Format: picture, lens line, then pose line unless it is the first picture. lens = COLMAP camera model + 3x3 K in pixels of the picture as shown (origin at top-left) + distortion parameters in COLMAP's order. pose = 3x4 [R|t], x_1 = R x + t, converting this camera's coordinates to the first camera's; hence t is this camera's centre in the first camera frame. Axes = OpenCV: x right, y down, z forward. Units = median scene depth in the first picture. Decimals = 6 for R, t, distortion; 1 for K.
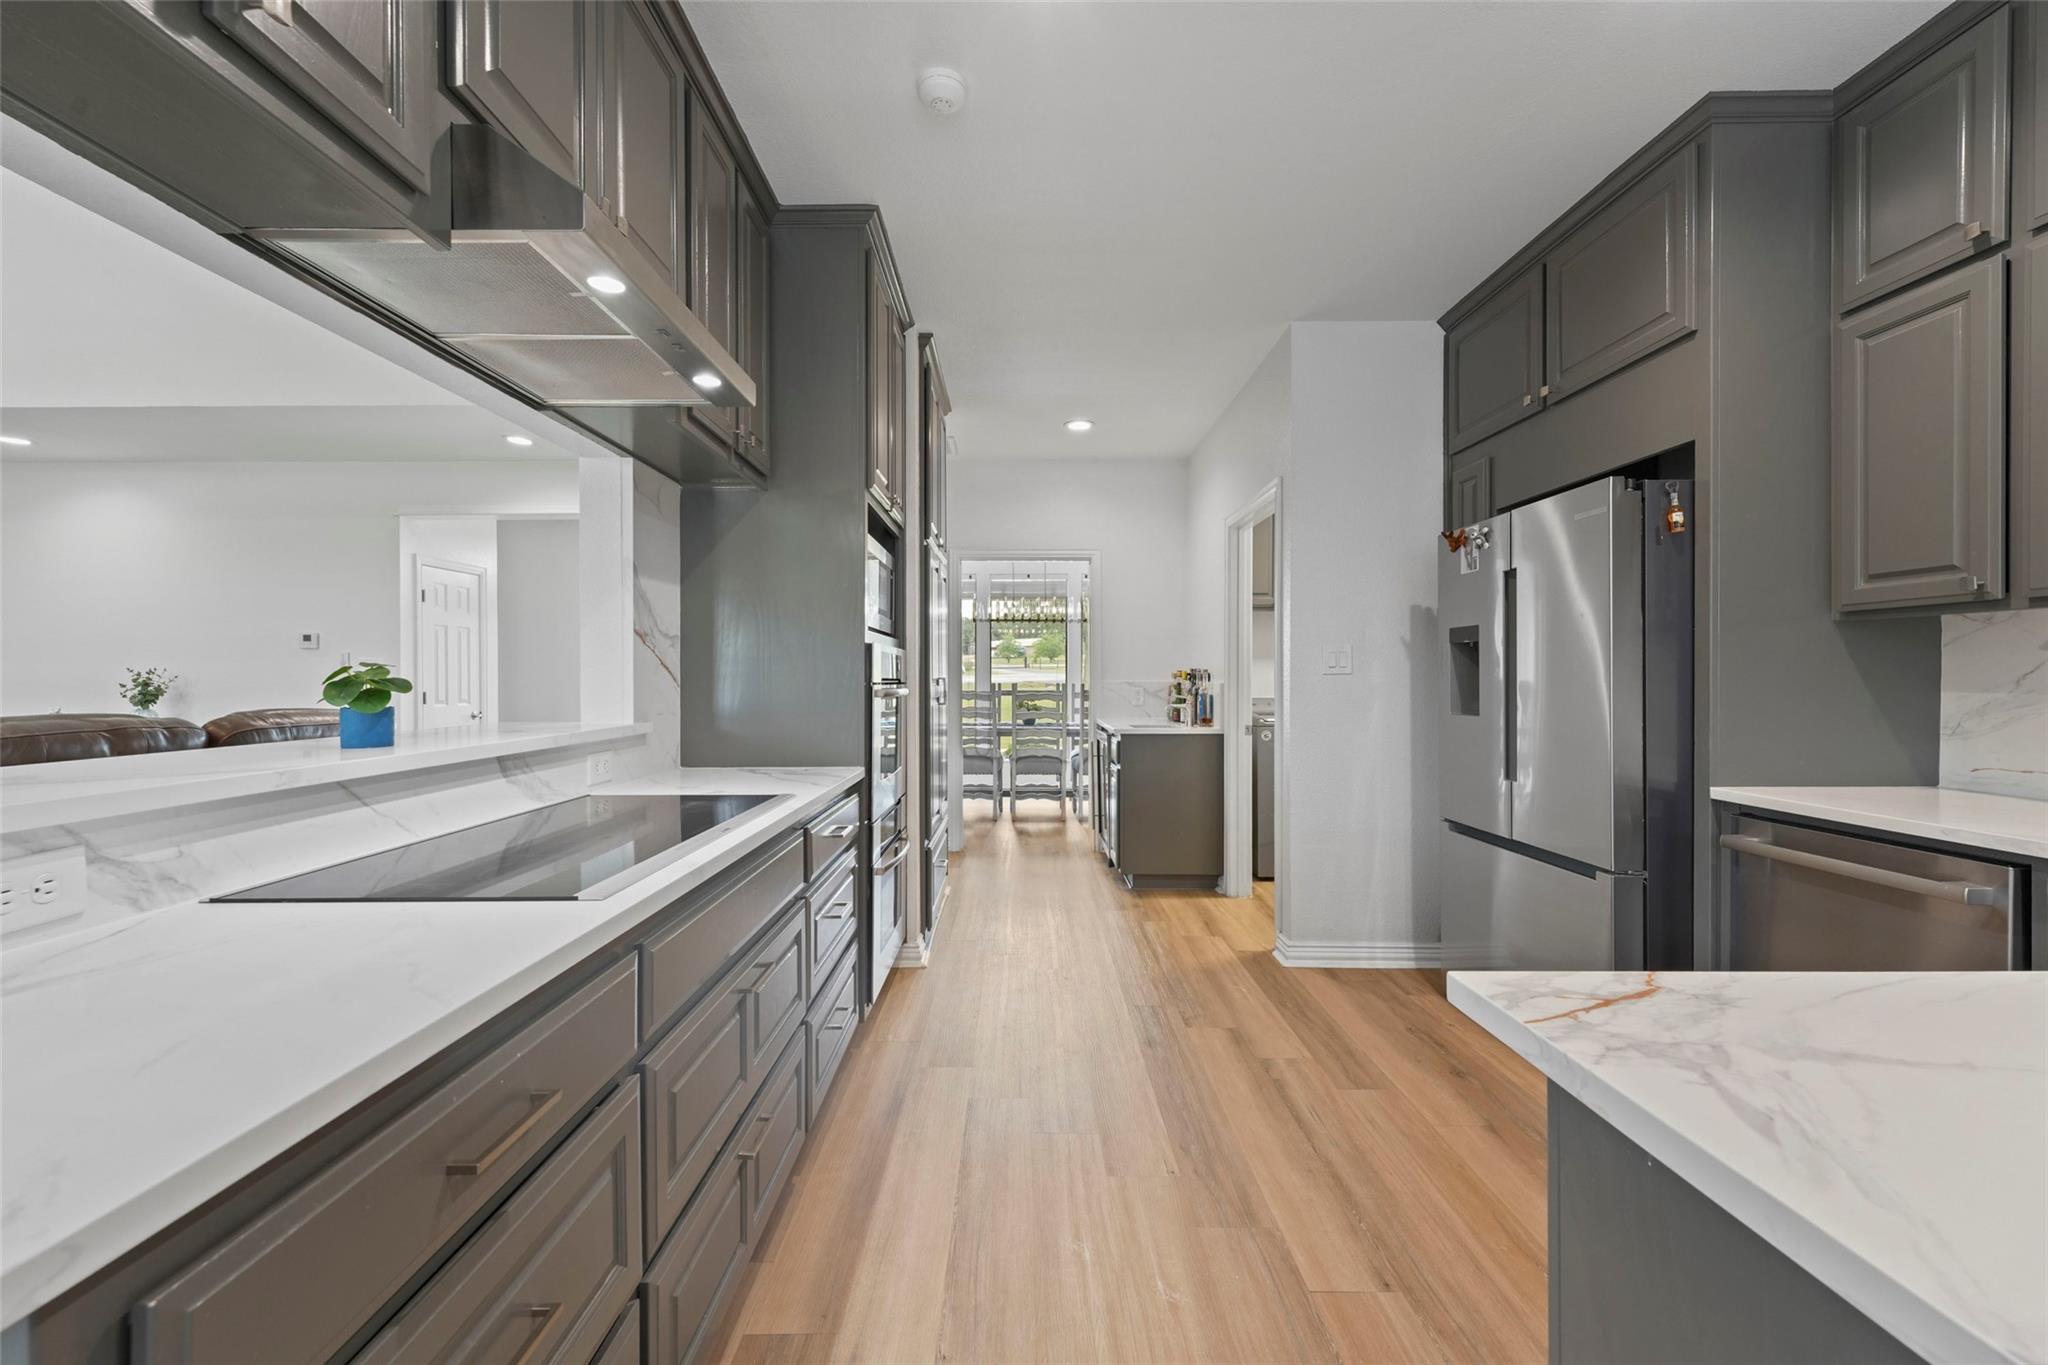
lens RADIAL K [[832.0, 0, 1024.0], [0, 832.0, 682.5], [0, 0, 1]] dist [0.000498, 0.000069]
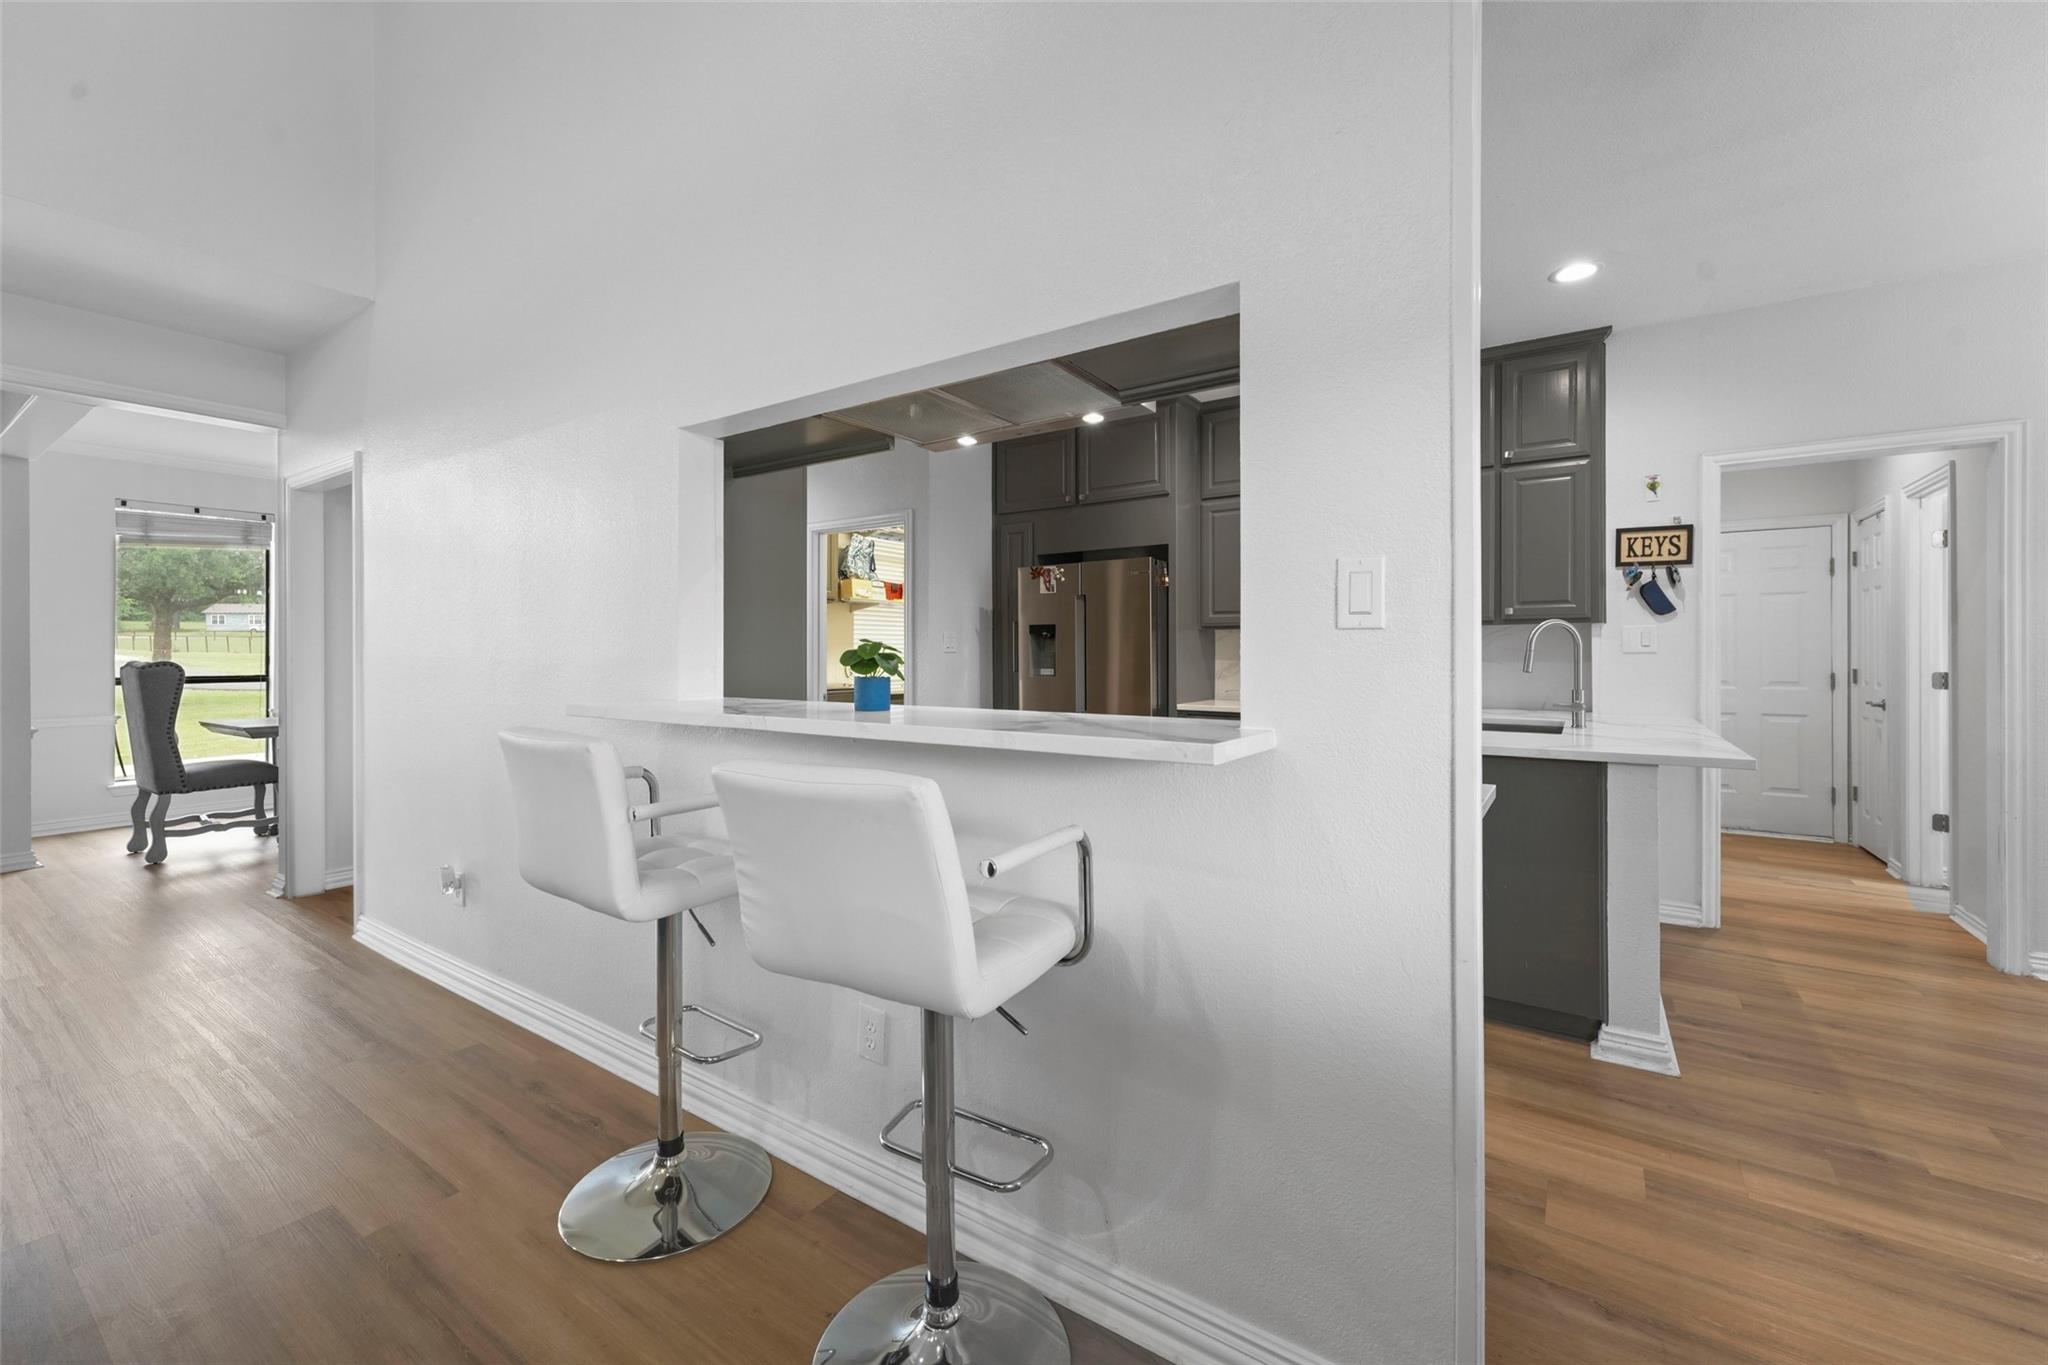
lens RADIAL K [[817.0, 0, 1020.7], [0, 817.0, 653.8], [0, 0, 1]] dist [0.000100, 0.000004]
pose [[0.564748, 0.003360, 0.825257, -1.182102], [0.001941, 0.999984, -0.005399, 0.003808], [-0.825261, 0.004651, 0.564732, 0.125298]]
